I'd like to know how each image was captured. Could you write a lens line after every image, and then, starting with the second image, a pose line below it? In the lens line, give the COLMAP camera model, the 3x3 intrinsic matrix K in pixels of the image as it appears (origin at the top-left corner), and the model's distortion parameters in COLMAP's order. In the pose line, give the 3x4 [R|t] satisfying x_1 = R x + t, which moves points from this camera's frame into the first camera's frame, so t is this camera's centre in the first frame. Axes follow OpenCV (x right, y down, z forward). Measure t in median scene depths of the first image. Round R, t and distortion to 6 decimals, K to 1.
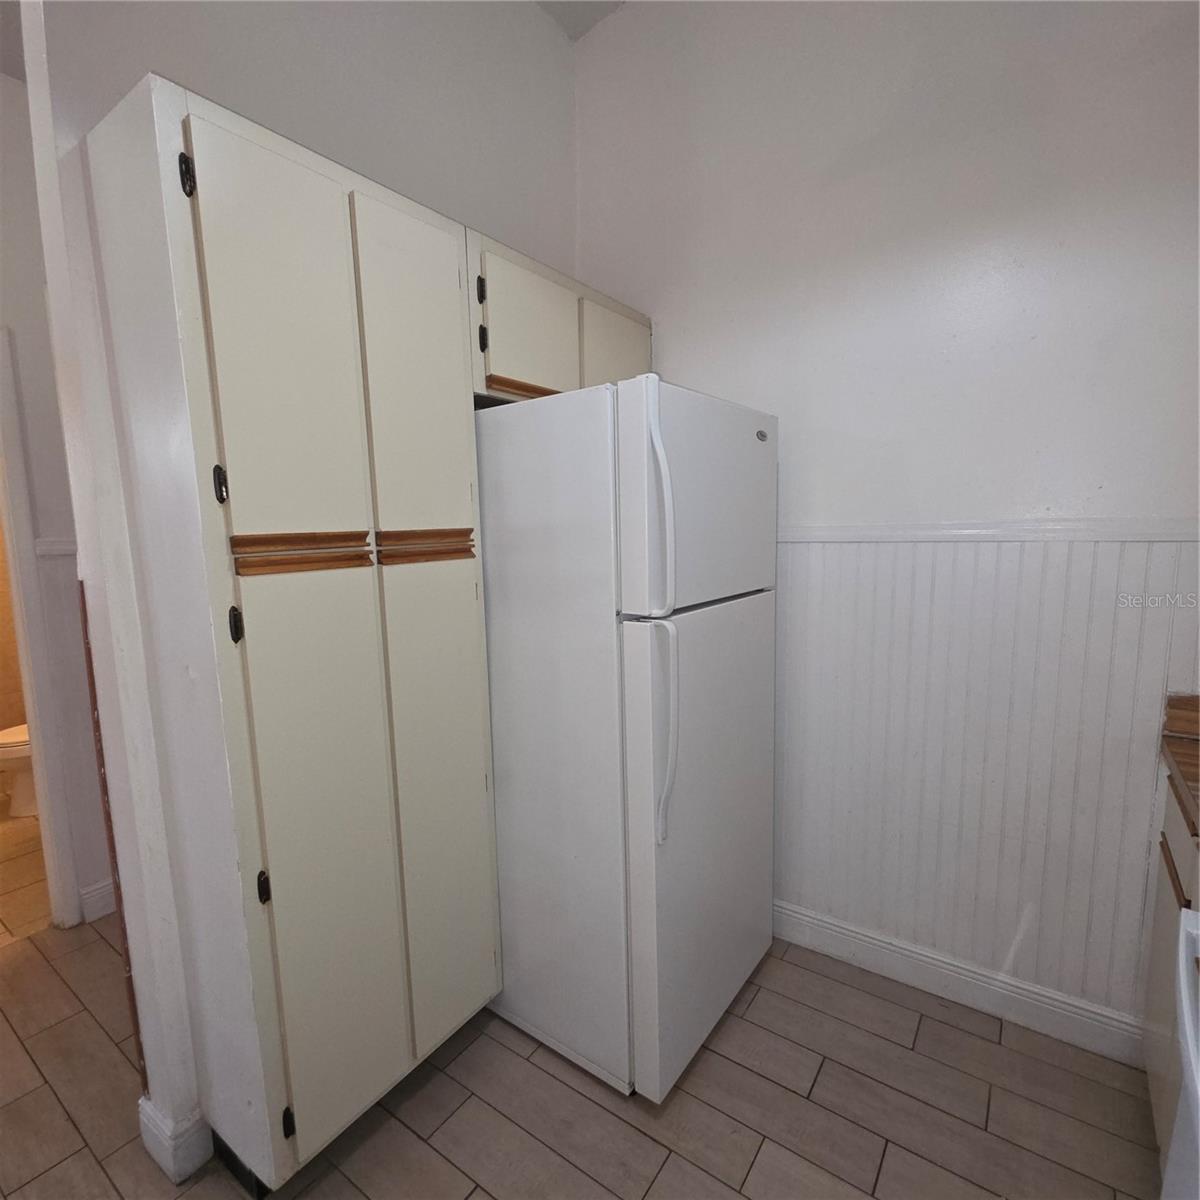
lens RADIAL K [[628.5, 0, 601.6], [0, 628.5, 603.8], [0, 0, 1]] dist [0.011150, -0.006245]
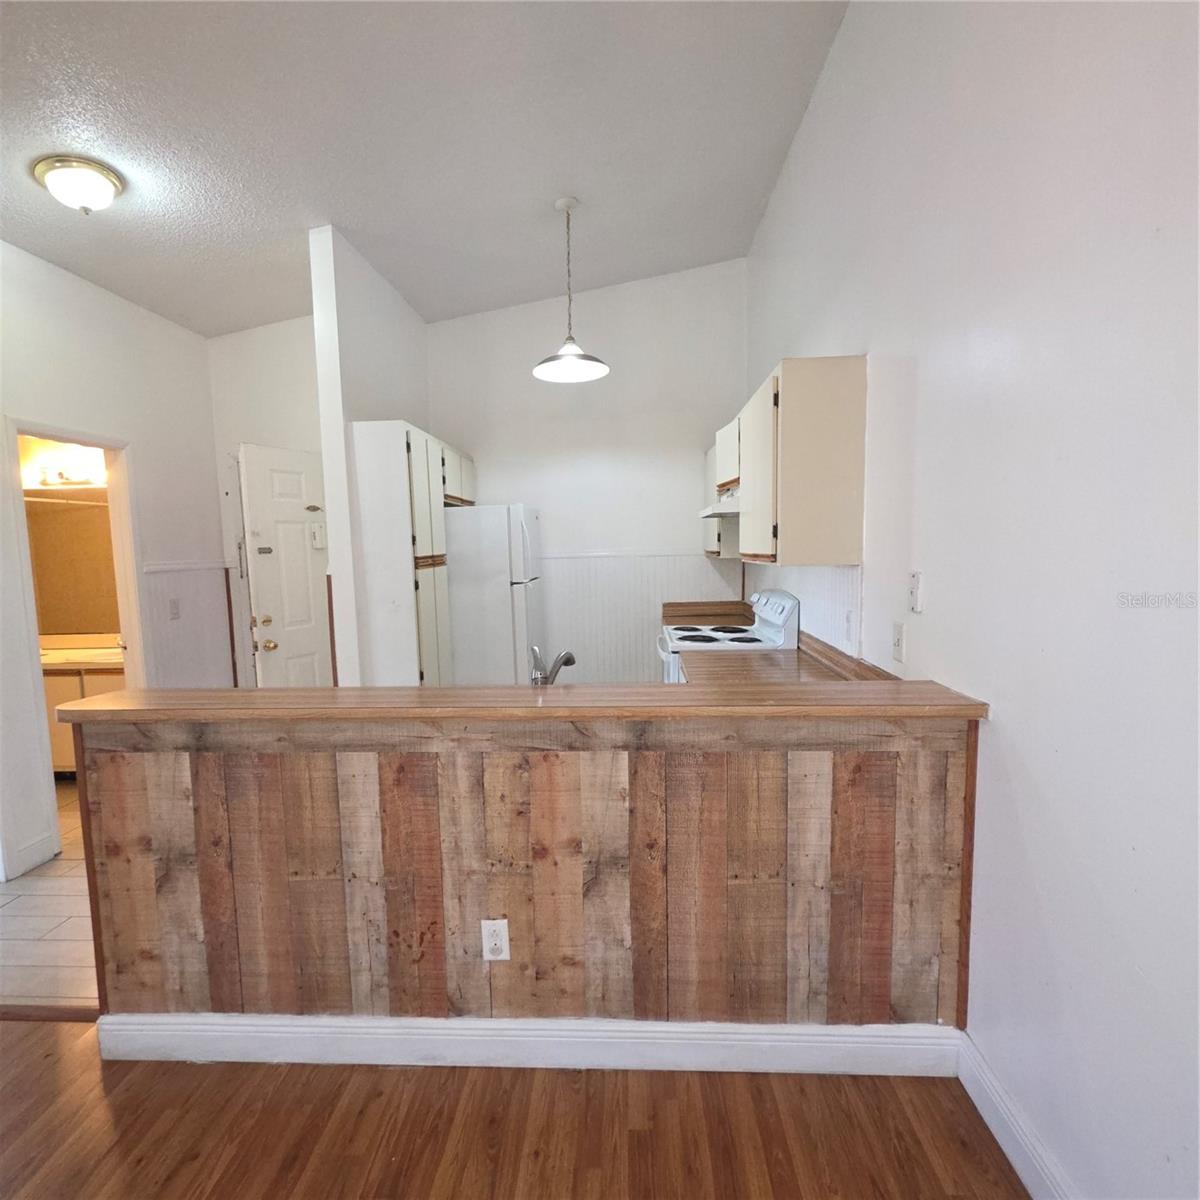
lens RADIAL K [[628.5, 0, 601.1], [0, 628.5, 608.9], [0, 0, 1]] dist [0.011150, -0.006245]
pose [[0.838713, -0.057320, 0.541549, -1.103033], [0.074130, 0.997206, -0.009258, 0.179031], [-0.539505, 0.047910, 0.840618, -1.523499]]
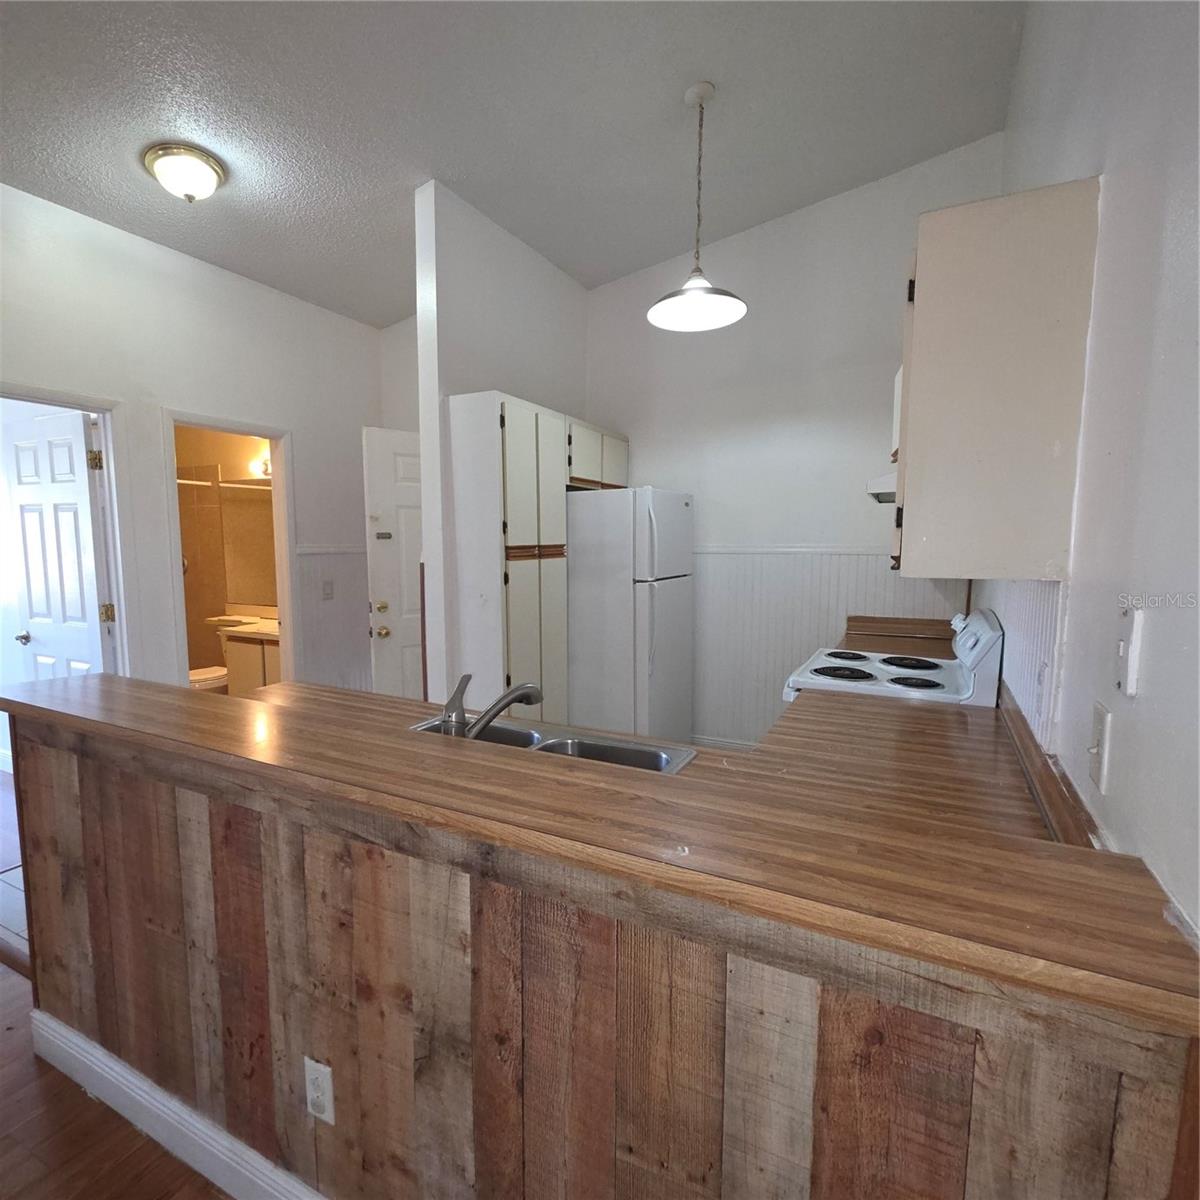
lens RADIAL K [[628.5, 0, 604.9], [0, 628.5, 609.6], [0, 0, 1]] dist [0.011150, -0.006245]
pose [[0.987019, 0.001507, 0.160599, -0.438660], [0.000831, 0.999895, -0.014484, 0.152355], [-0.160604, 0.014430, 0.986913, -1.287674]]
